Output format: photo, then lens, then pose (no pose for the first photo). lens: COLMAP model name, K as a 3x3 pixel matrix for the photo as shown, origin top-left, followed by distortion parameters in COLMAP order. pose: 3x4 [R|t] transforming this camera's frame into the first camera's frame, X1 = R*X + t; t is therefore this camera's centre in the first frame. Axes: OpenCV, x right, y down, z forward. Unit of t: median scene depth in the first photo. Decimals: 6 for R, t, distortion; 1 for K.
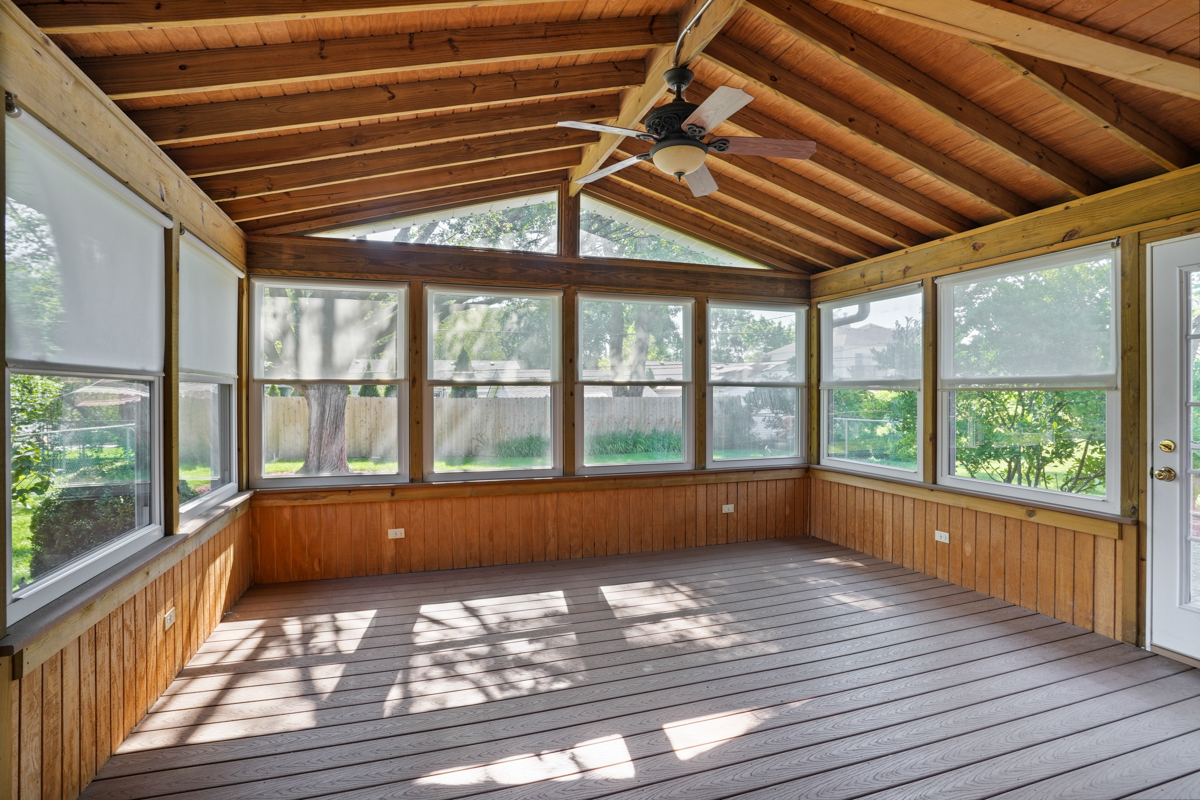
lens RADIAL K [[590.9, 0, 593.4], [0, 590.9, 396.4], [0, 0, 1]] dist [-0.054113, 0.017619]
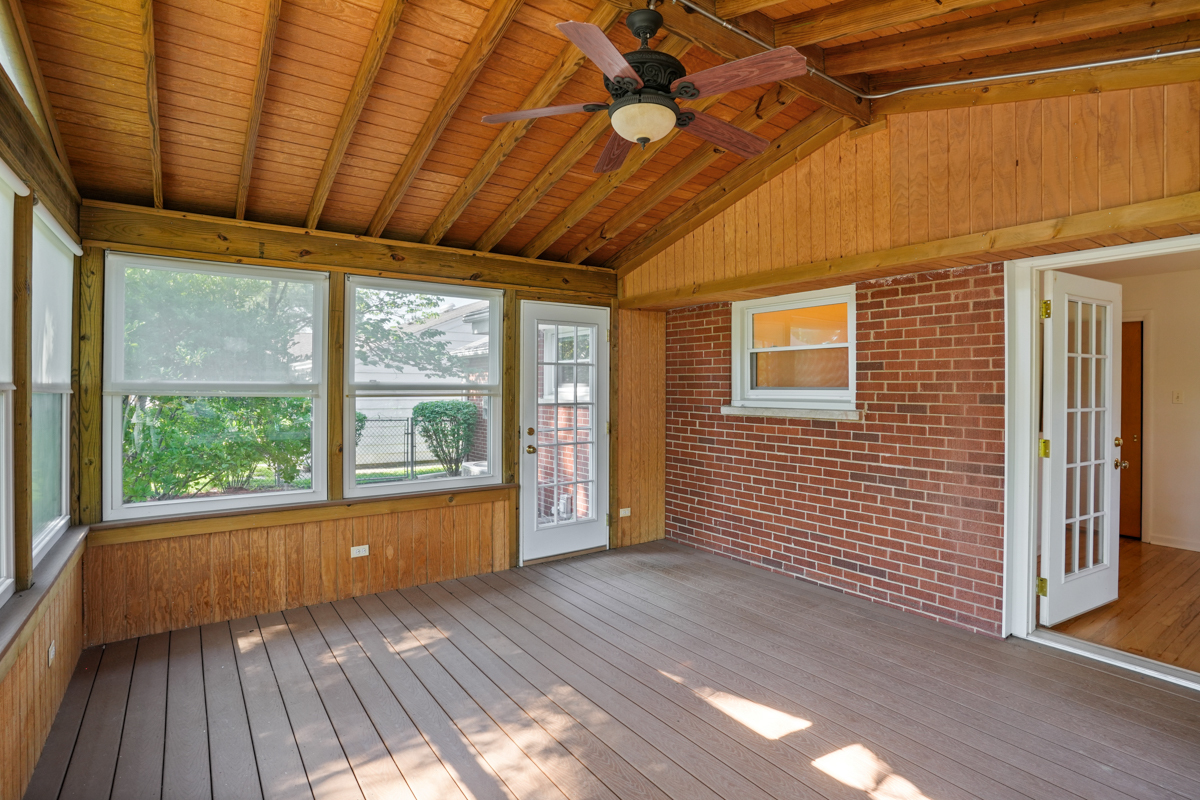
lens RADIAL K [[590.9, 0, 593.4], [0, 590.9, 396.4], [0, 0, 1]] dist [-0.054113, 0.017619]
pose [[-0.298272, -0.008787, 0.954441, -0.493555], [0.006233, 0.999918, 0.011154, -0.022200], [-0.954461, 0.009276, -0.298193, 1.079360]]
